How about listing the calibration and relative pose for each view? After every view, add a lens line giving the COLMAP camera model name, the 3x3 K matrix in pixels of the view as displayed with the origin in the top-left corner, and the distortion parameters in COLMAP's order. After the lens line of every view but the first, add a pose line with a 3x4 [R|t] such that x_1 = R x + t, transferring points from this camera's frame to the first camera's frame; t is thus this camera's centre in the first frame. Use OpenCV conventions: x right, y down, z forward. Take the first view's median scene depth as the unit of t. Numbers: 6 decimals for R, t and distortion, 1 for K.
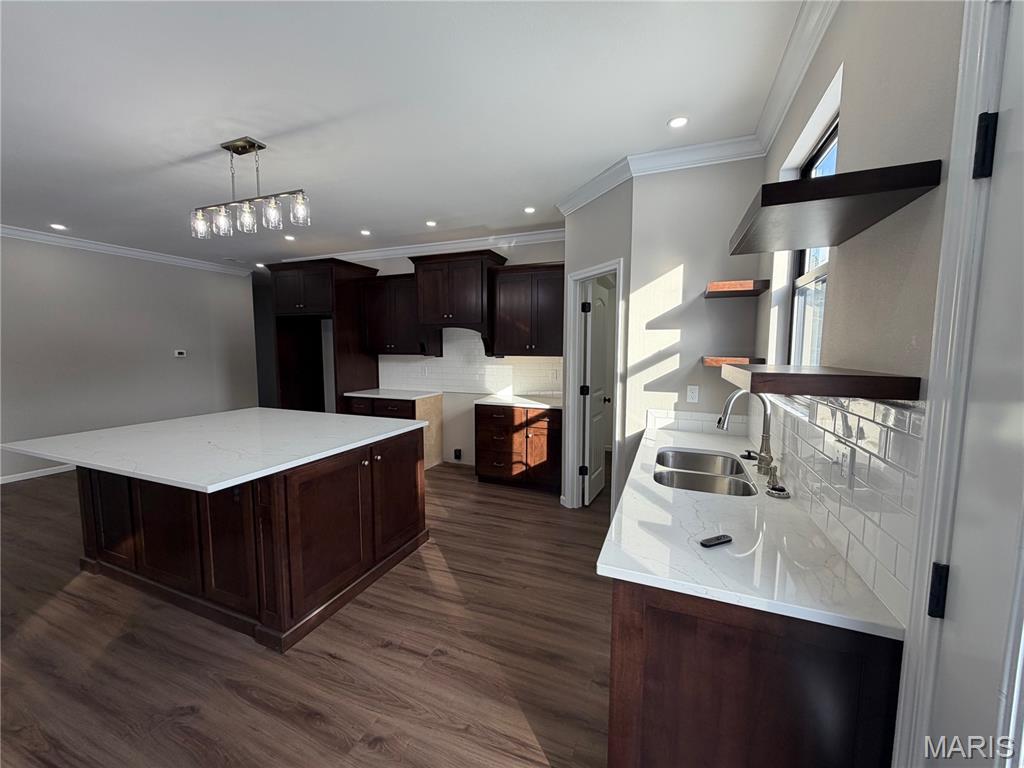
lens RADIAL K [[407.5, 0, 508.4], [0, 407.5, 384.3], [0, 0, 1]] dist [0.000389, -0.000089]
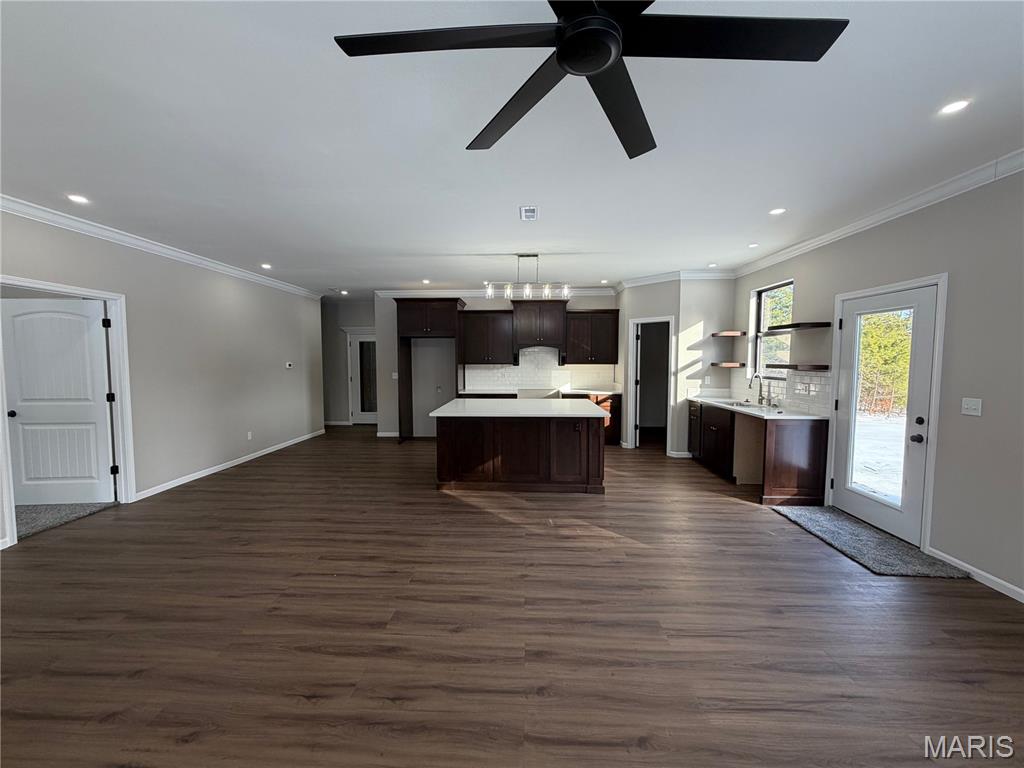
lens RADIAL K [[407.5, 0, 508.7], [0, 407.5, 384.8], [0, 0, 1]] dist [0.000389, -0.000089]
pose [[0.940600, -0.025109, 0.338586, -0.874080], [0.034199, 0.999196, -0.020906, 0.039854], [-0.337789, 0.031243, 0.940703, -0.470637]]
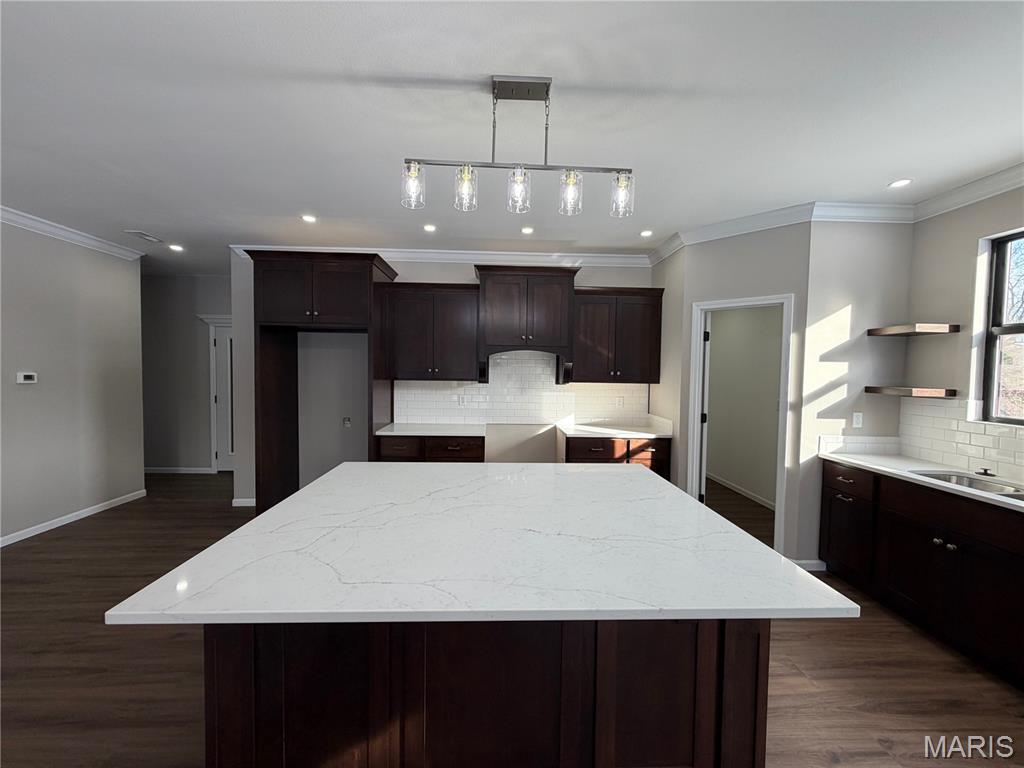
lens RADIAL K [[407.5, 0, 508.8], [0, 407.5, 384.1], [0, 0, 1]] dist [0.000389, -0.000089]
pose [[0.909682, -0.004848, 0.415278, -0.598716], [0.025133, 0.998742, -0.043395, -0.033660], [-0.414545, 0.049913, 0.908659, 0.252858]]
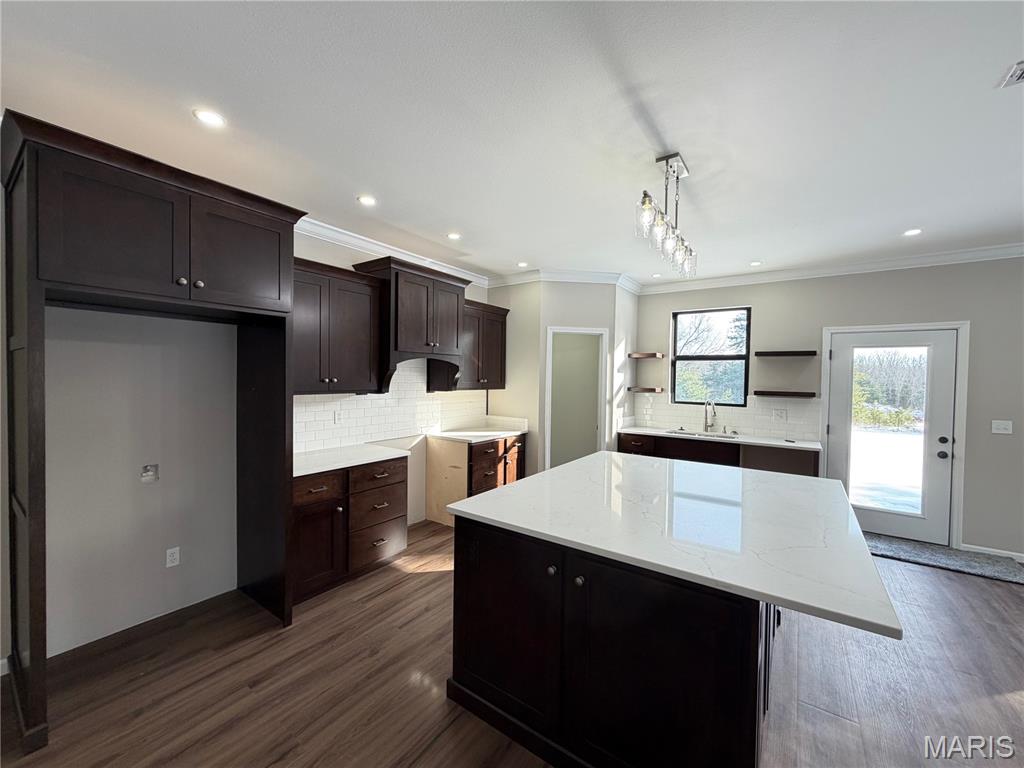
lens RADIAL K [[407.5, 0, 507.5], [0, 407.5, 384.0], [0, 0, 1]] dist [0.000389, -0.000089]
pose [[0.226749, -0.016096, 0.973820, -1.011134], [0.074428, 0.997226, -0.000848, -0.083109], [-0.971105, 0.072671, 0.227318, 0.740287]]
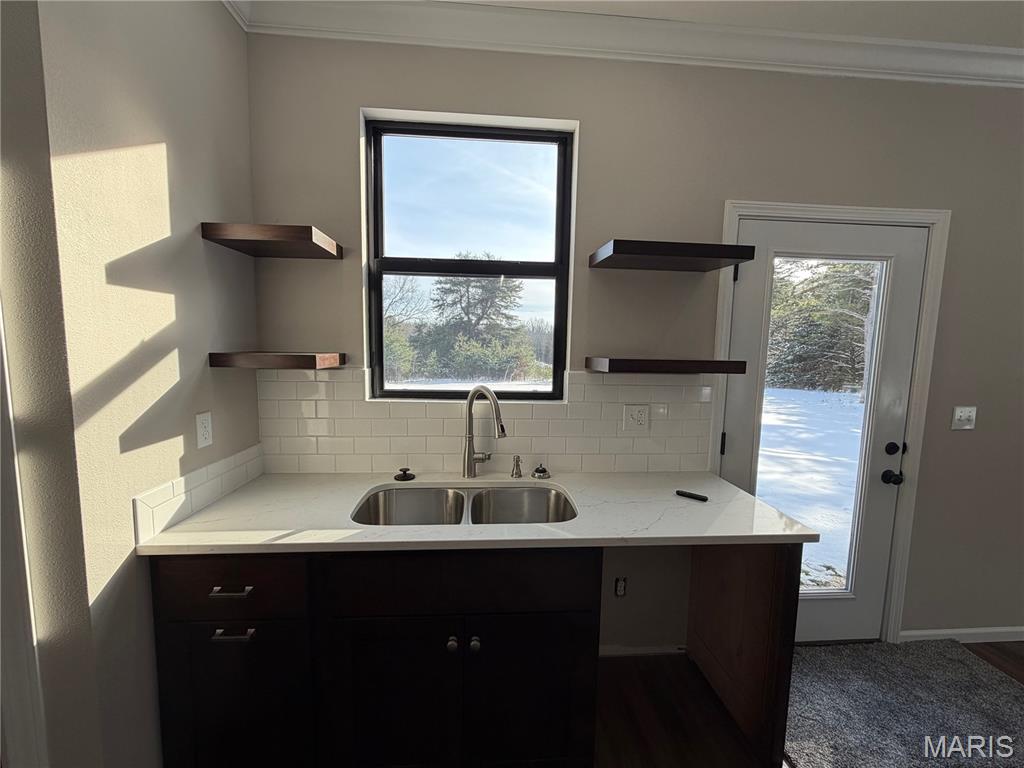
lens RADIAL K [[407.5, 0, 507.9], [0, 407.5, 384.2], [0, 0, 1]] dist [0.000389, -0.000089]
pose [[-0.443466, -0.098837, 0.890825, -0.099263], [0.063717, 0.987910, 0.141327, -0.052215], [-0.894024, 0.119434, -0.431807, 0.592987]]
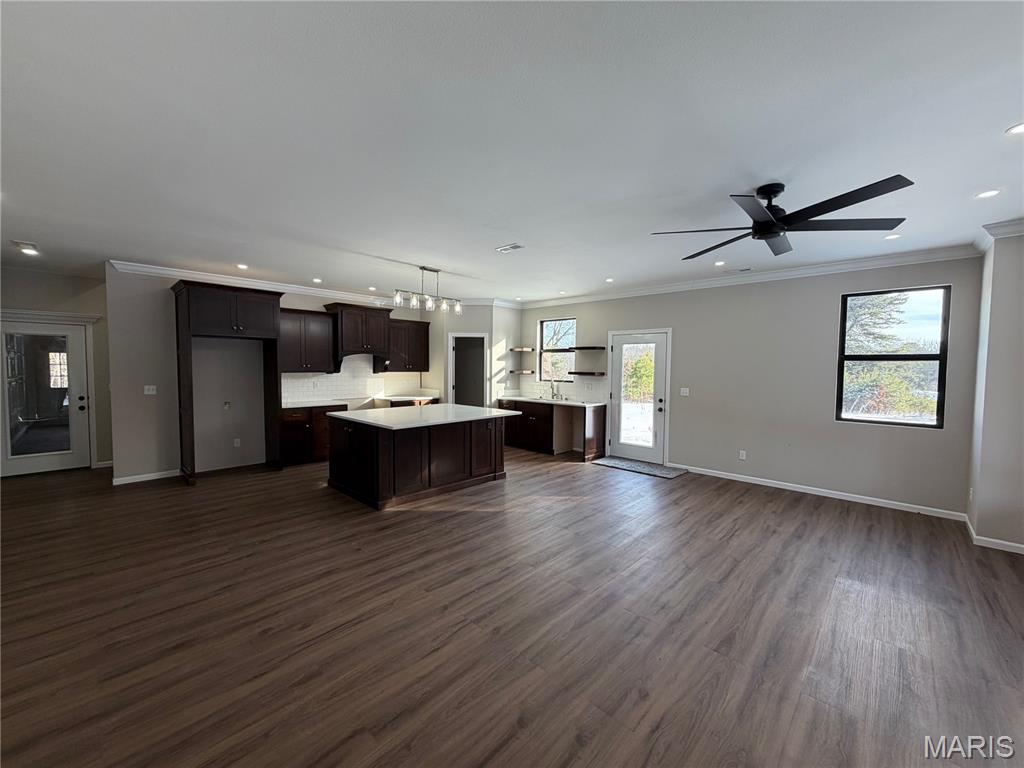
lens RADIAL K [[407.5, 0, 507.6], [0, 407.5, 385.0], [0, 0, 1]] dist [0.000389, -0.000089]
pose [[0.366435, -0.044074, 0.929399, -1.509256], [0.077053, 0.996884, 0.016895, -0.010334], [-0.927248, 0.065422, 0.368689, -0.039922]]
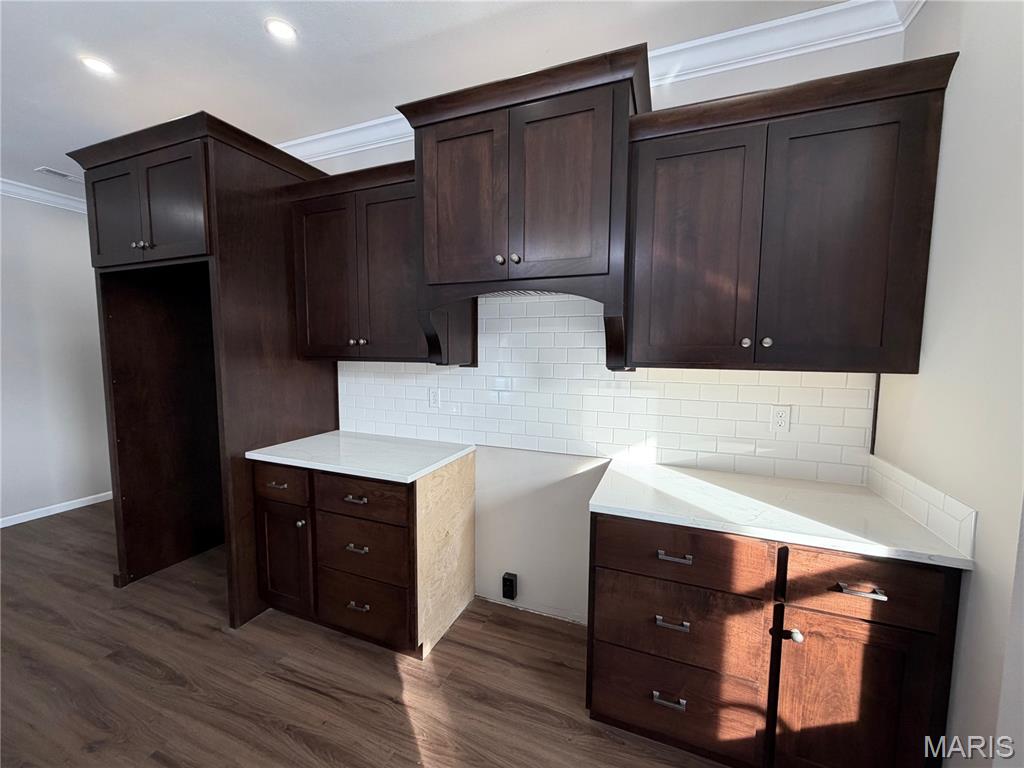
lens RADIAL K [[407.5, 0, 508.5], [0, 407.5, 385.2], [0, 0, 1]] dist [0.000389, -0.000089]
pose [[0.999953, 0.003584, 0.009001, -0.163765], [-0.003560, 0.999990, -0.002635, -0.057764], [-0.009010, 0.002603, 0.999956, 0.699335]]
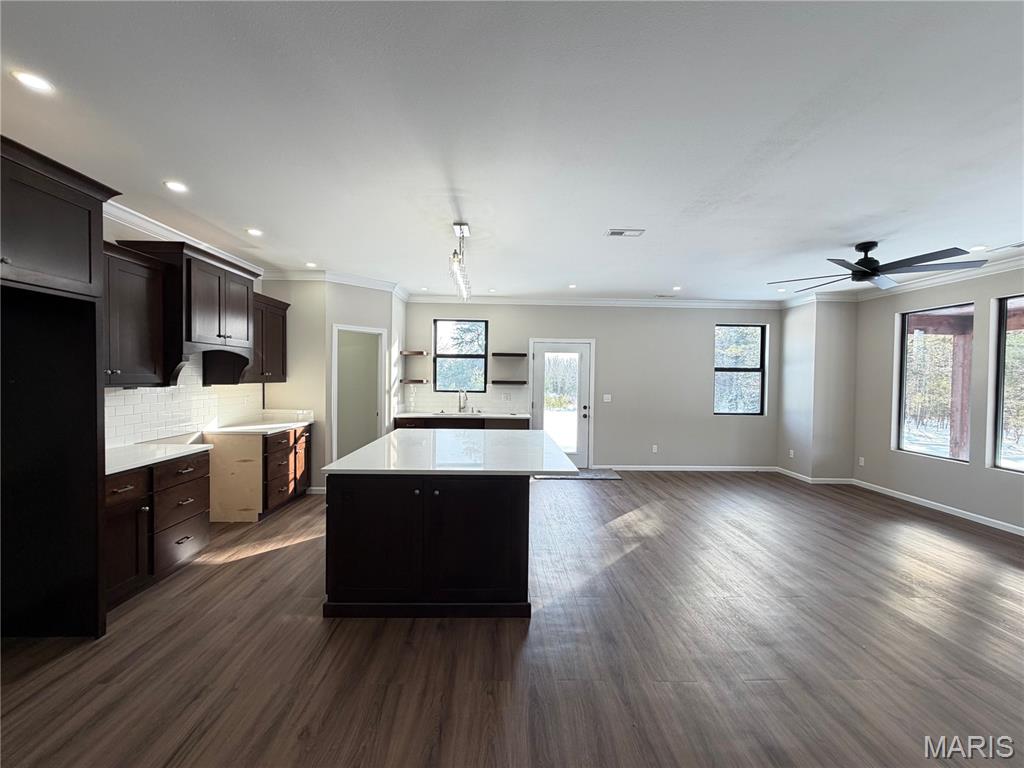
lens RADIAL K [[407.5, 0, 507.2], [0, 407.5, 384.0], [0, 0, 1]] dist [0.000389, -0.000089]
pose [[-0.398624, -0.024442, 0.916789, -1.226535], [0.070778, 0.995844, 0.057324, -0.087622], [-0.914379, 0.087739, -0.395237, 0.900728]]
